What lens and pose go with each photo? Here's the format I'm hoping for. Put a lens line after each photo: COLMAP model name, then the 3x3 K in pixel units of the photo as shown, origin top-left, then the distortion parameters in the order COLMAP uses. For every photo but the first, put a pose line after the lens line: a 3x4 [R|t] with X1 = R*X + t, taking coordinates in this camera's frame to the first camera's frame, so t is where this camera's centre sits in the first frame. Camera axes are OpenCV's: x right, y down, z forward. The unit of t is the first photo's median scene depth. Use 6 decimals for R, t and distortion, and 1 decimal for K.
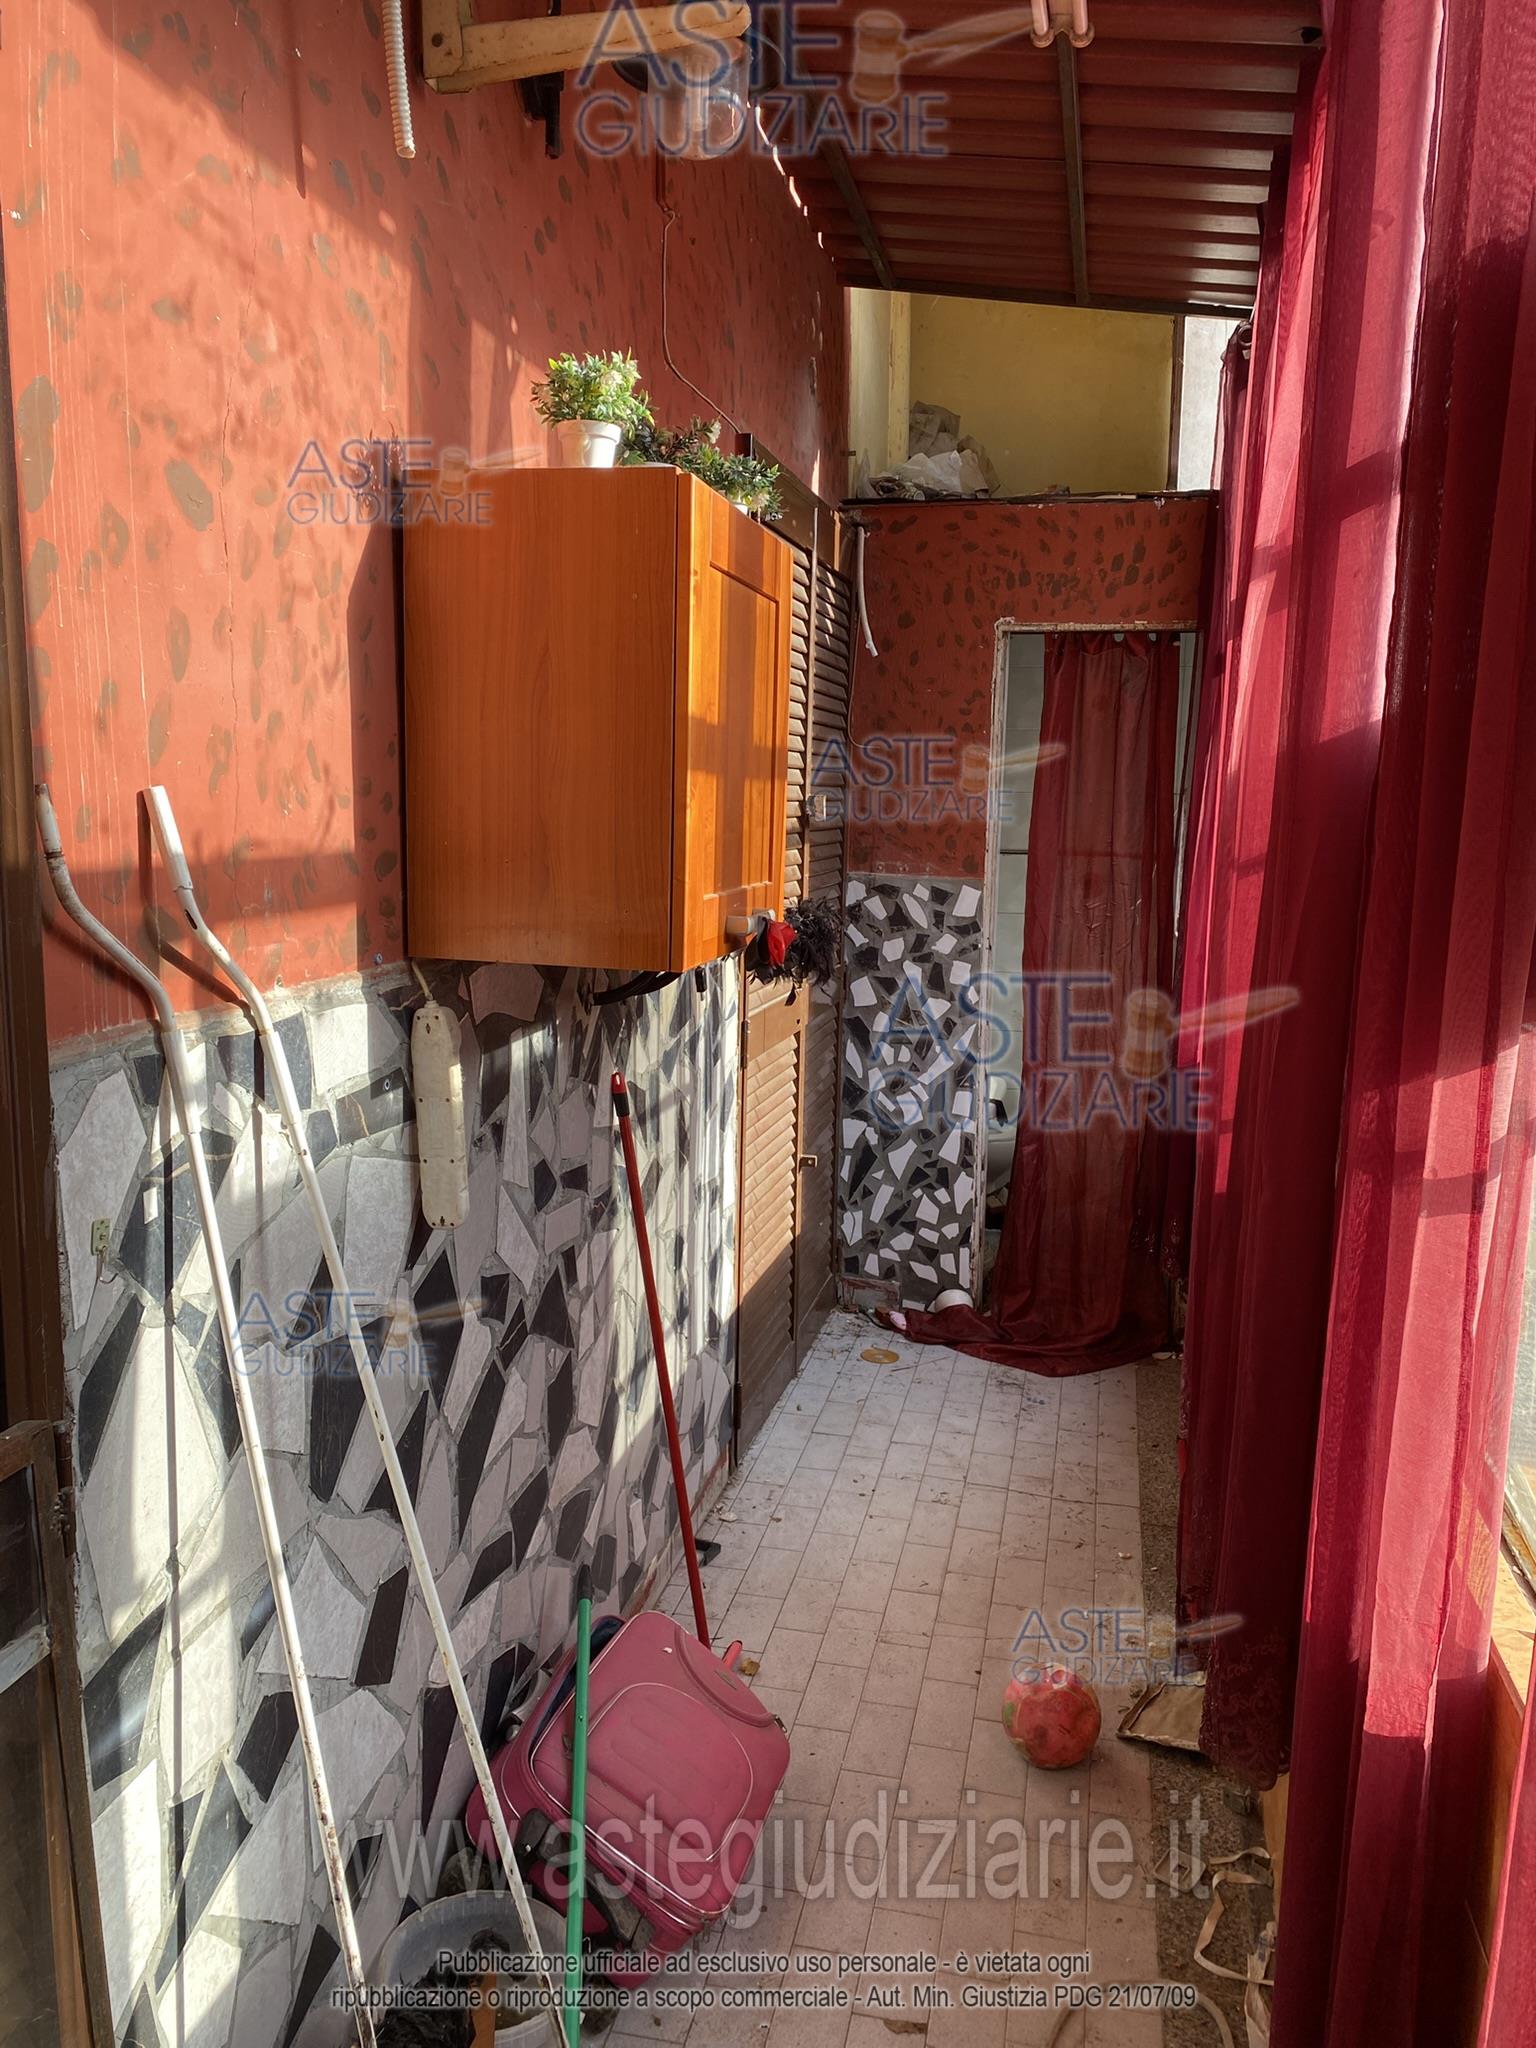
lens RADIAL K [[1573.1, 0, 756.8], [0, 1573.1, 1005.4], [0, 0, 1]] dist [0.069422, -0.053933]
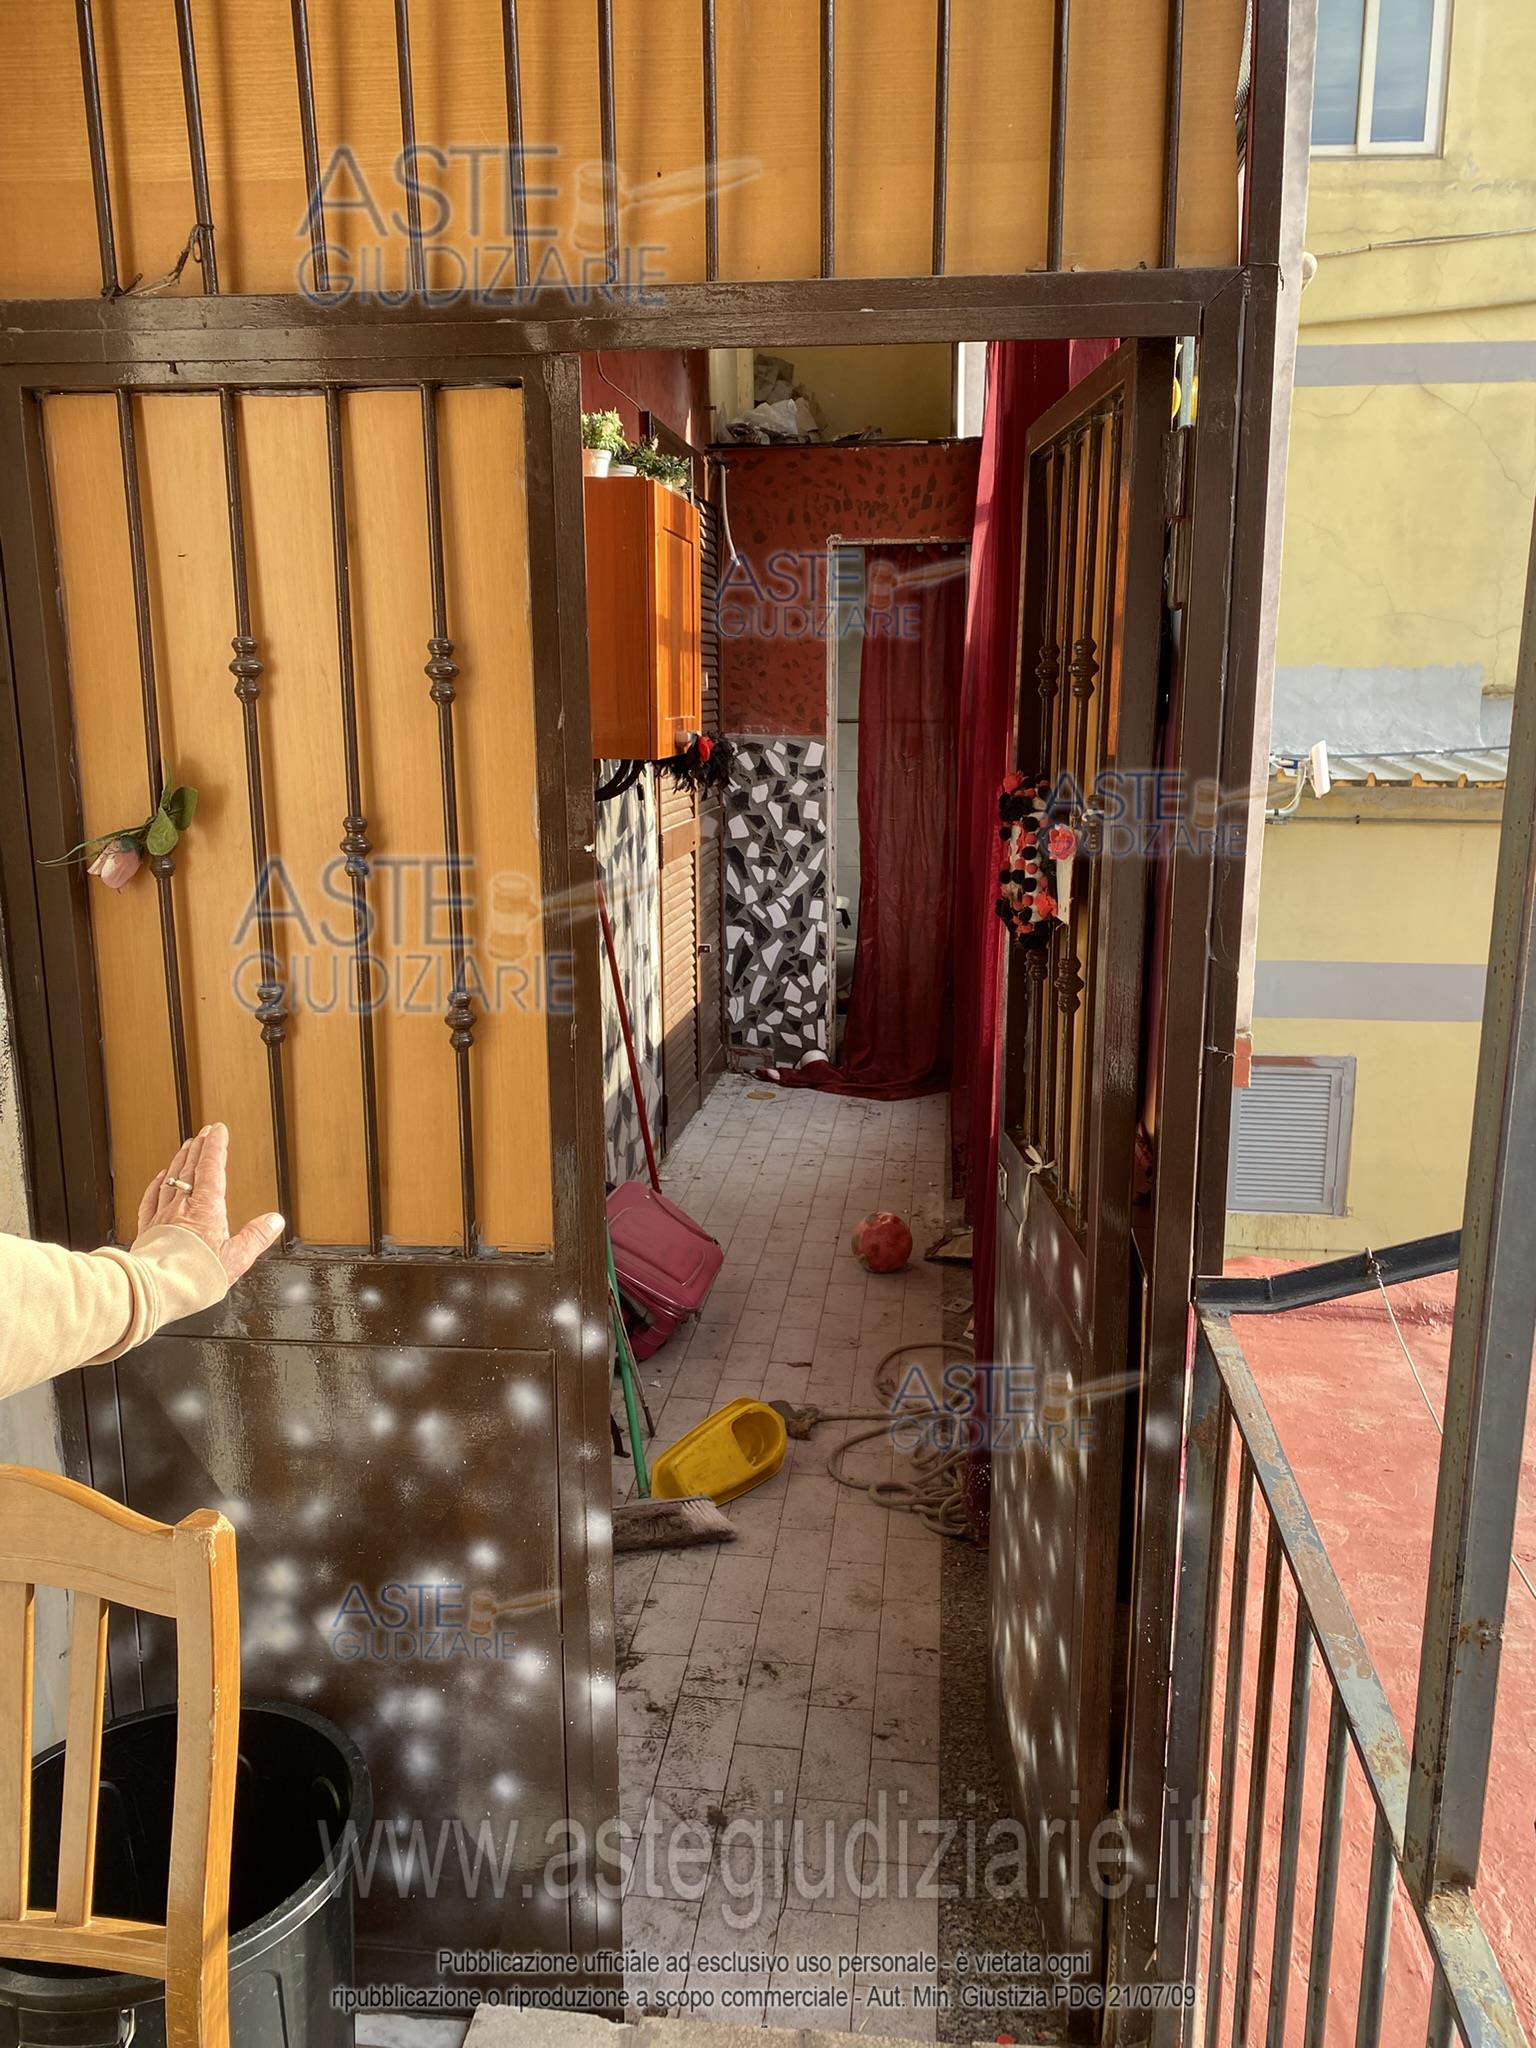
lens RADIAL K [[1573.1, 0, 761.3], [0, 1573.1, 1020.4], [0, 0, 1]] dist [0.069422, -0.053933]
pose [[0.994688, -0.044649, 0.092745, -0.043848], [0.038017, 0.996674, 0.072085, 0.060410], [-0.095655, -0.068176, 0.993077, -0.330029]]
